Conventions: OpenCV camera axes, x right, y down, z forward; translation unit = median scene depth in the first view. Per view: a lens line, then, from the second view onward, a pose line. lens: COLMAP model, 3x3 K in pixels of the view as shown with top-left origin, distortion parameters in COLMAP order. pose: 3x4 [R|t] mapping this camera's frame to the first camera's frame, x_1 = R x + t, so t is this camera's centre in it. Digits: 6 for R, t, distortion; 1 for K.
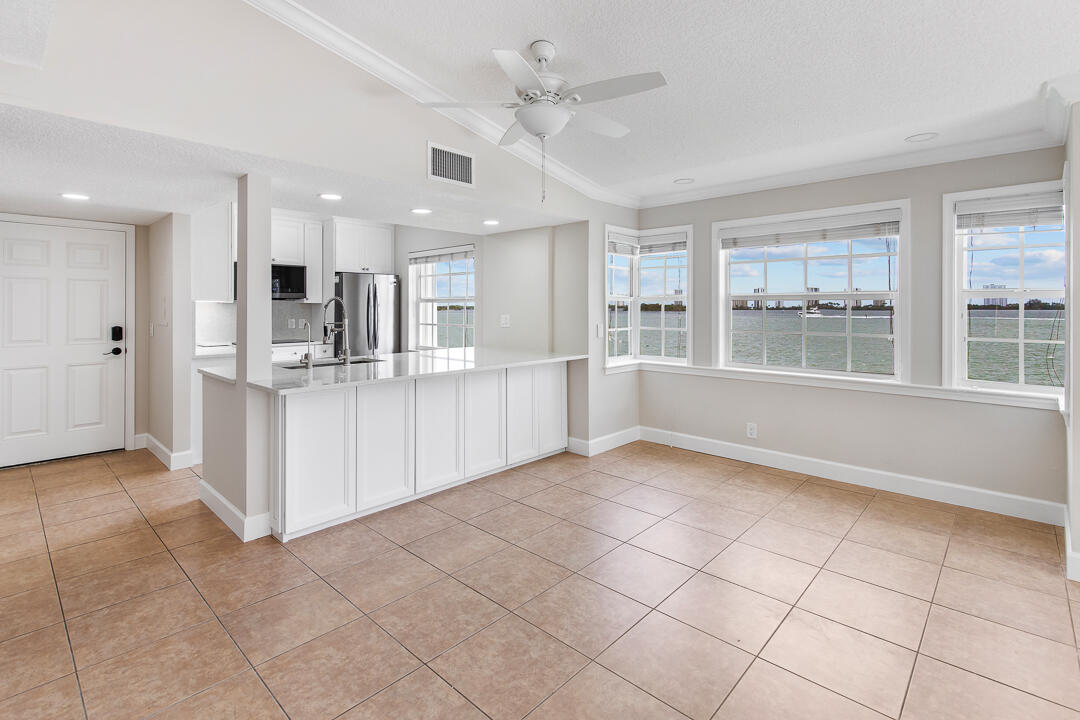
lens RADIAL K [[512.0, 0, 536.7], [0, 512.0, 307.8], [0, 0, 1]] dist [0.002558, 0.000333]
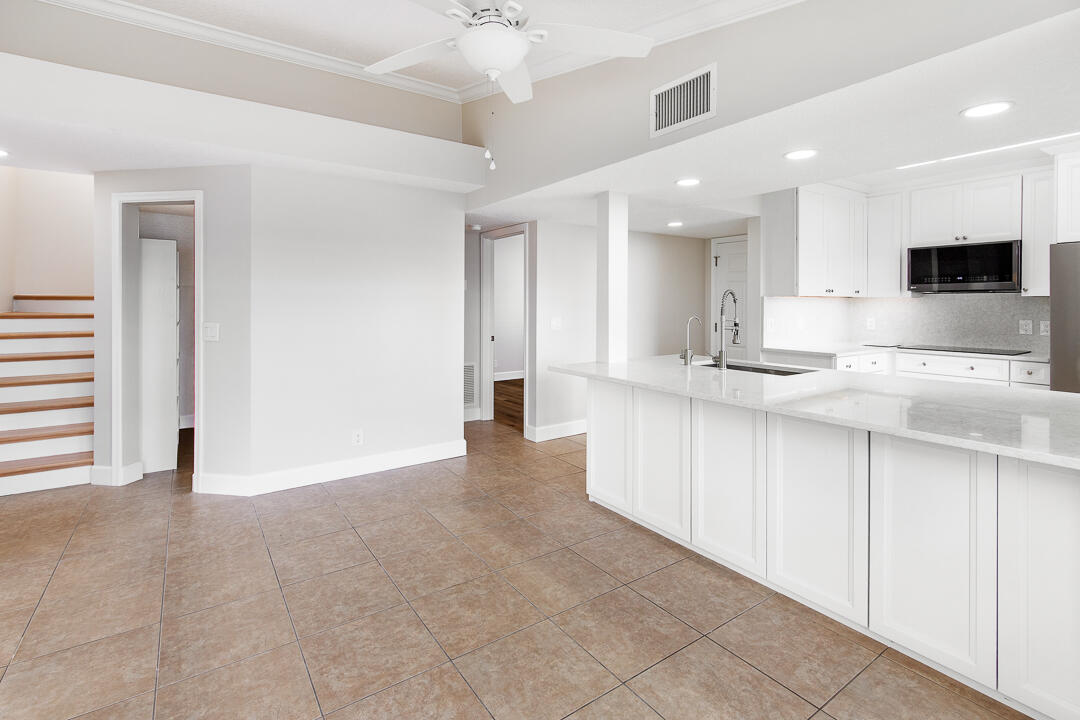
lens RADIAL K [[507.2, 0, 535.5], [0, 507.2, 303.5], [0, 0, 1]] dist [0.003523, -0.000153]
pose [[-0.216867, -0.000635, -0.976201, 0.410475], [-0.003692, 0.999993, 0.000170, 0.002615], [0.976194, 0.003641, -0.216868, 0.688121]]
